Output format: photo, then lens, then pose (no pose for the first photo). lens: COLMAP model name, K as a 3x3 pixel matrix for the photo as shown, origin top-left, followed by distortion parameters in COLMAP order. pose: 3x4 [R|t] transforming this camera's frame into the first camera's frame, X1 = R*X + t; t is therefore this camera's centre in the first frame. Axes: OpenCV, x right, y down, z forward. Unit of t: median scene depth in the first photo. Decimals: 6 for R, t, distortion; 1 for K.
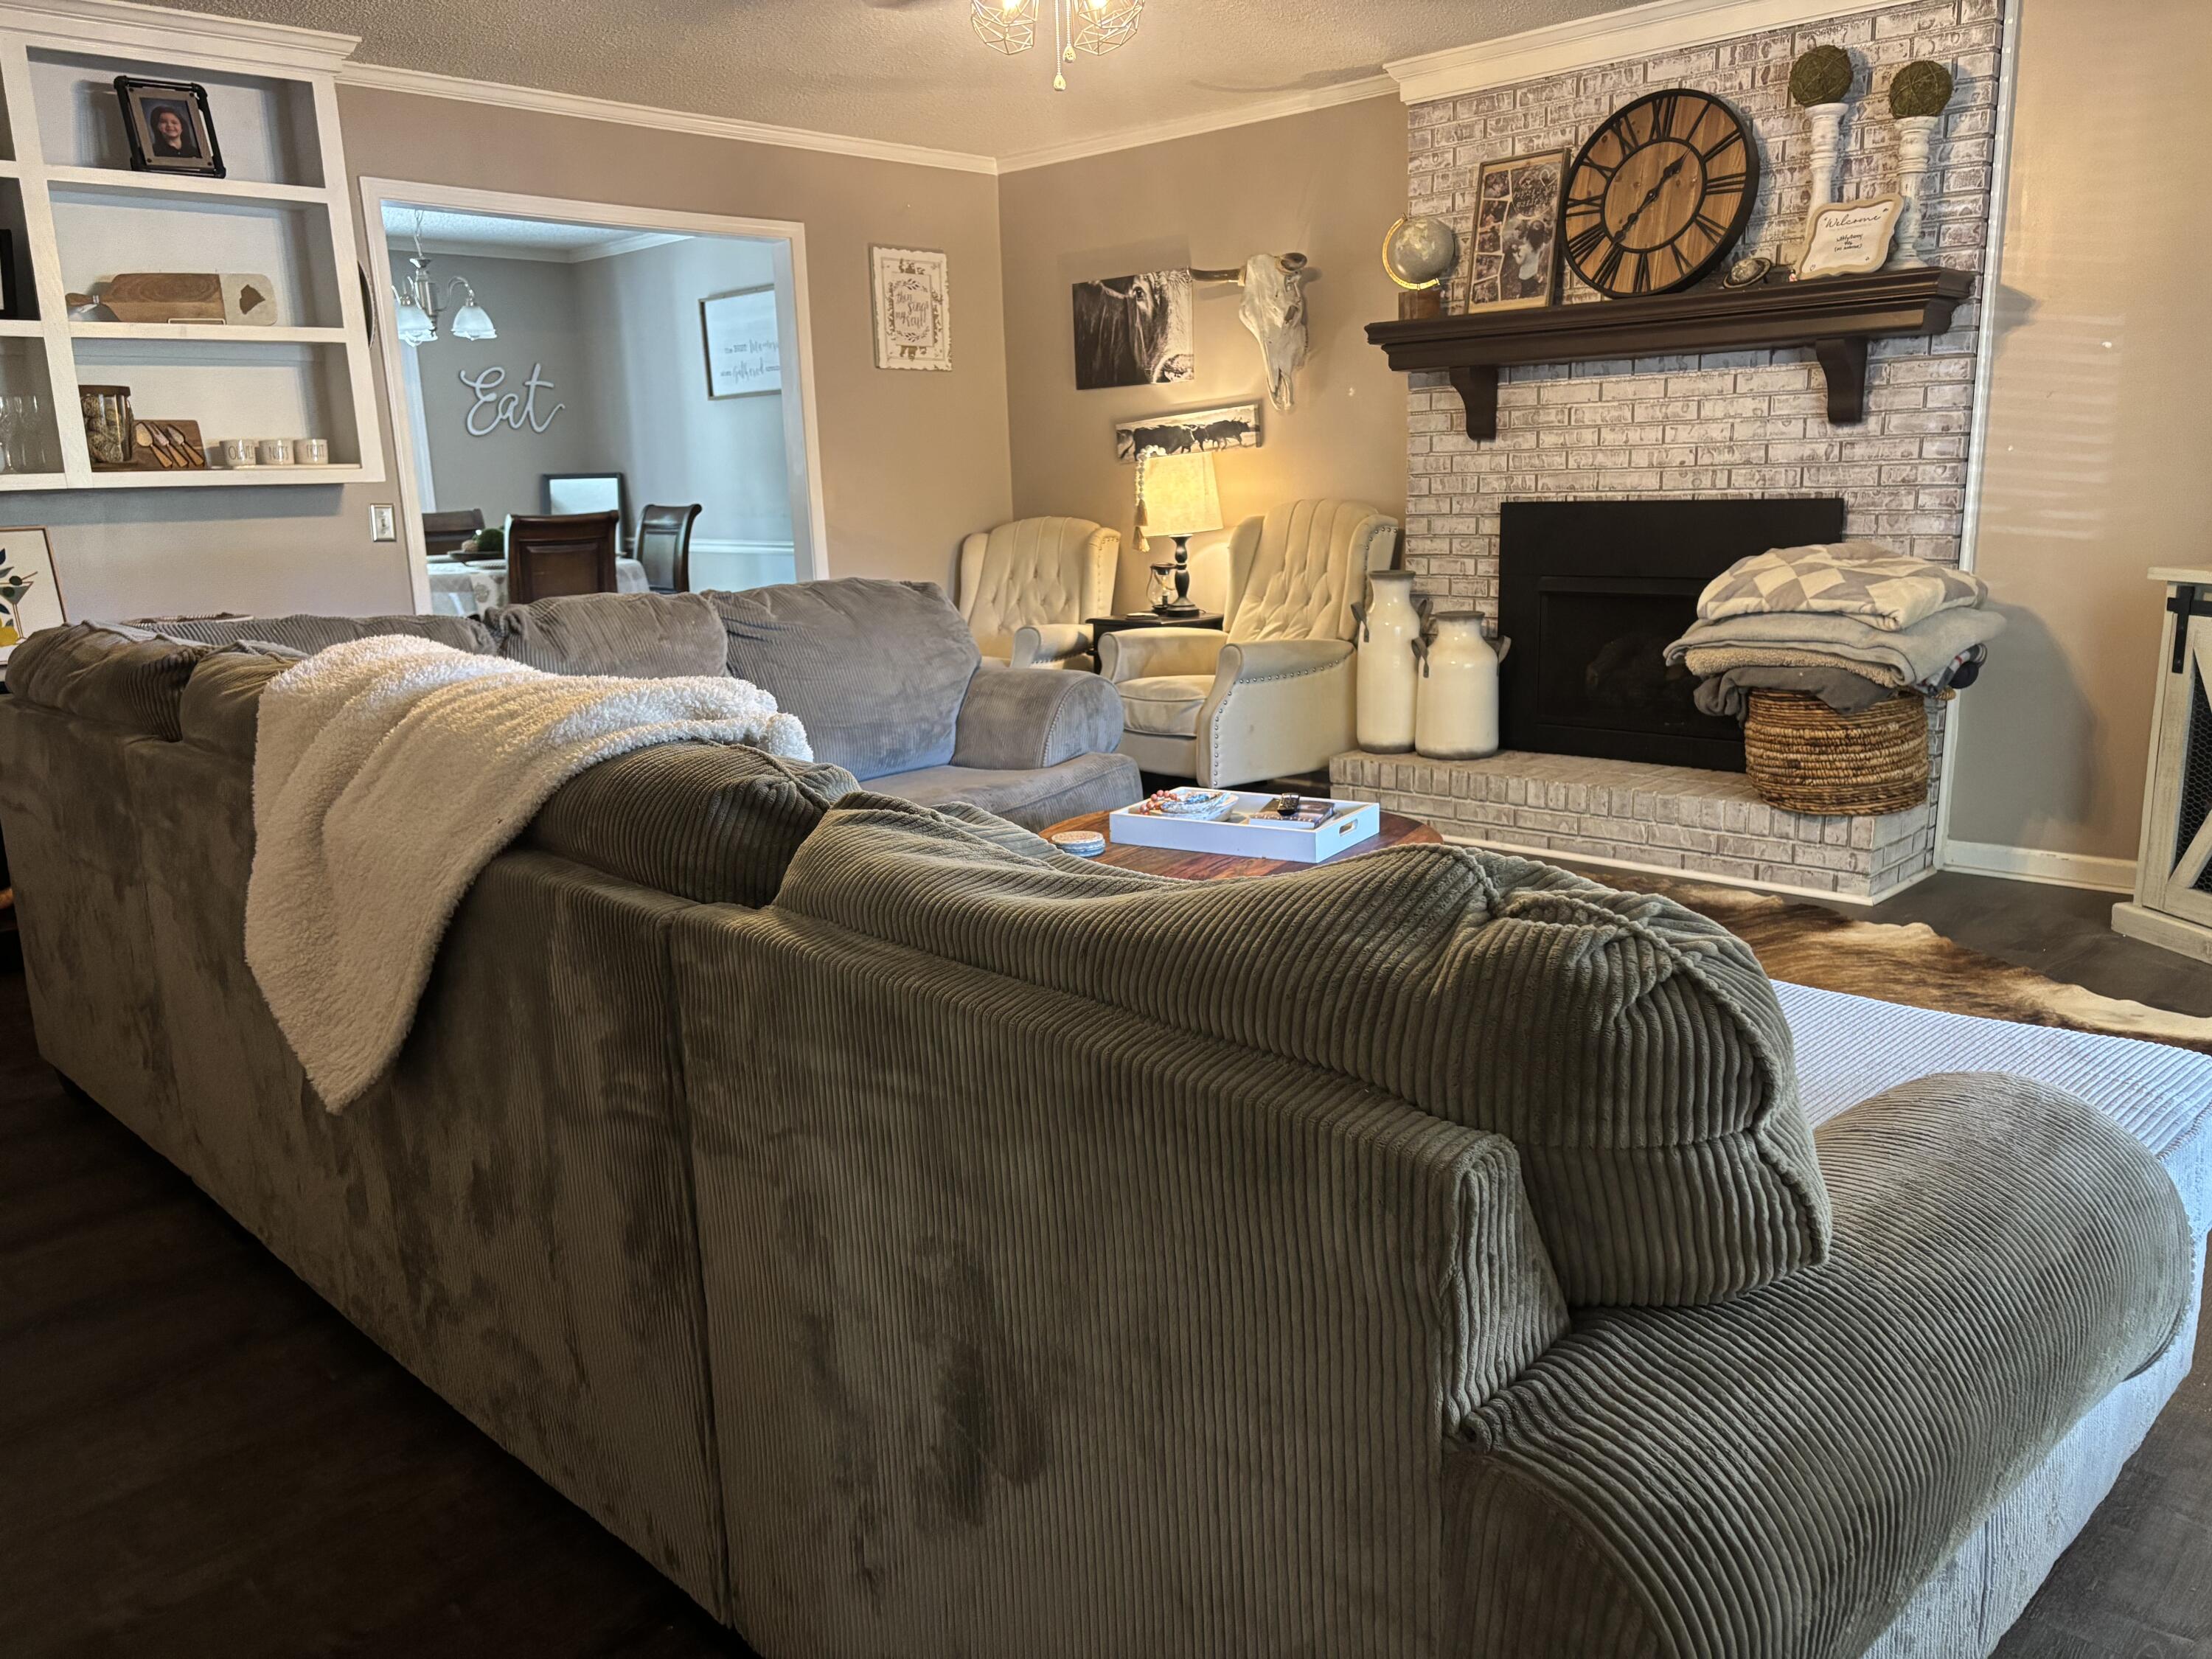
lens RADIAL K [[1794.5, 0, 1181.7], [0, 1794.5, 826.3], [0, 0, 1]] dist [0.040831, -0.003338]
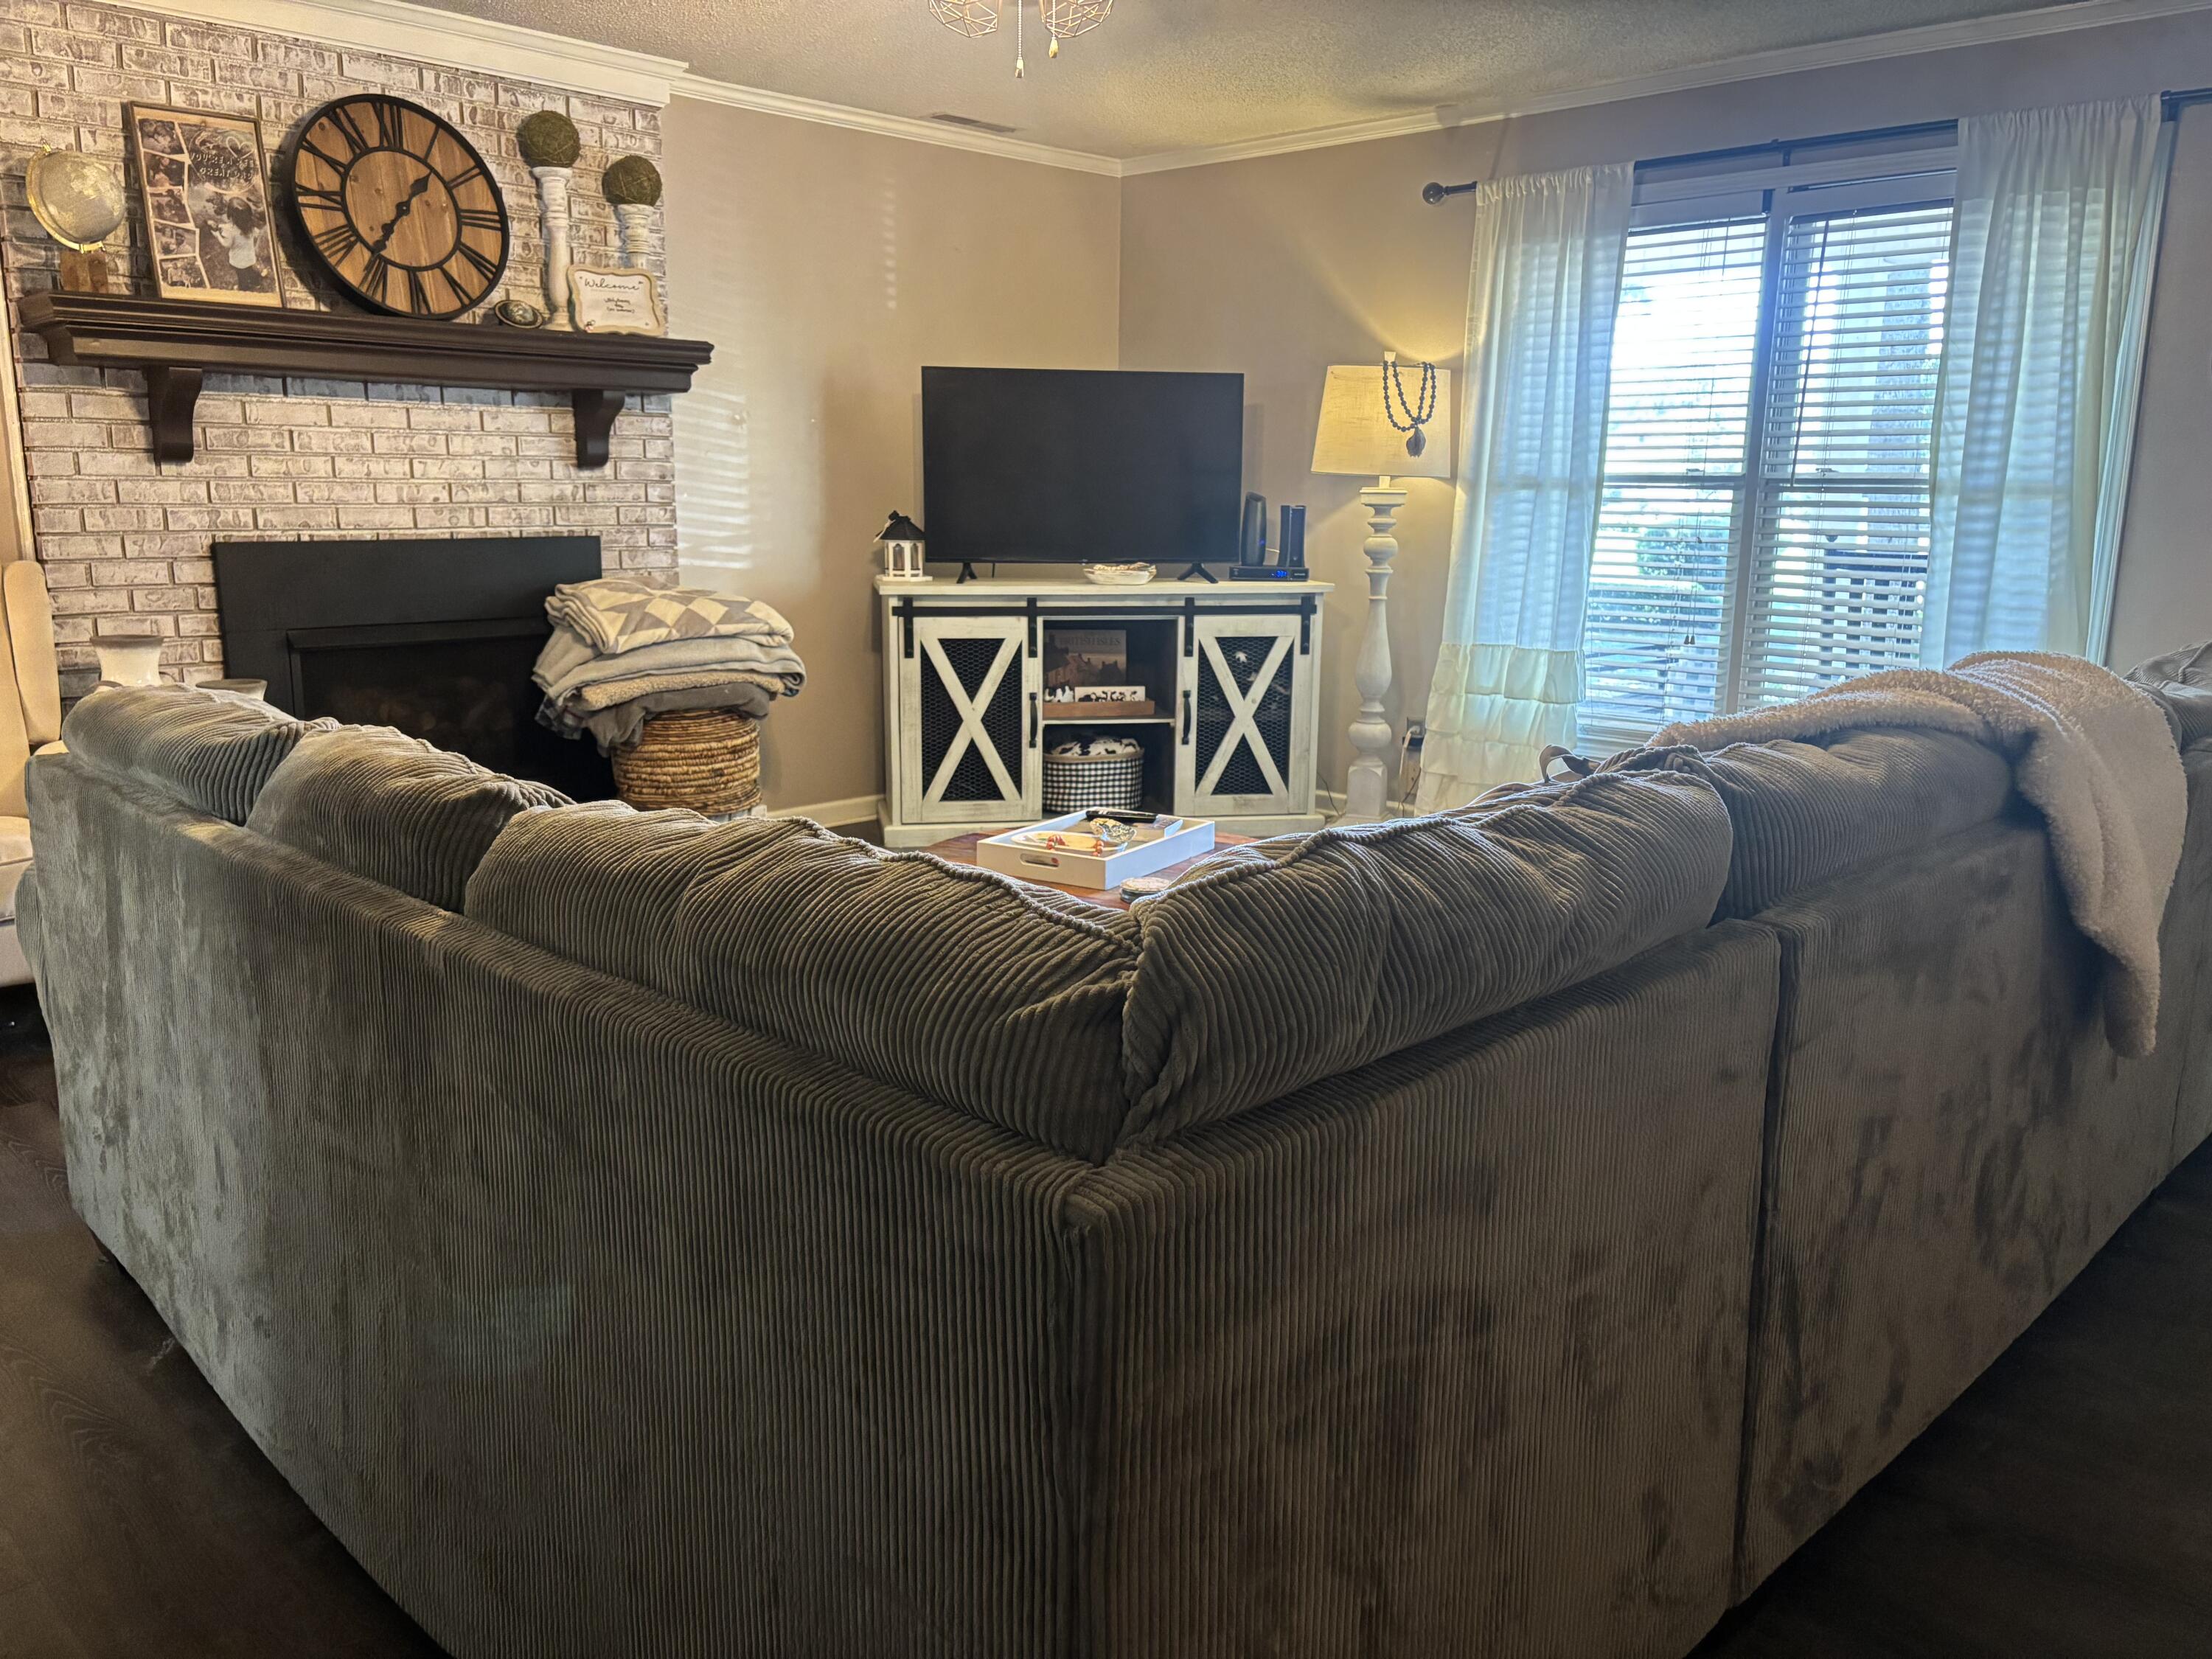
lens RADIAL K [[1679.3, 0, 1106.6], [0, 1679.3, 825.9], [0, 0, 1]] dist [0.000664, 0.010852]
pose [[-0.015834, -0.175458, 0.984360, -0.635610], [0.182193, 0.967495, 0.175383, -0.128788], [-0.983135, 0.182120, 0.016648, 0.683871]]
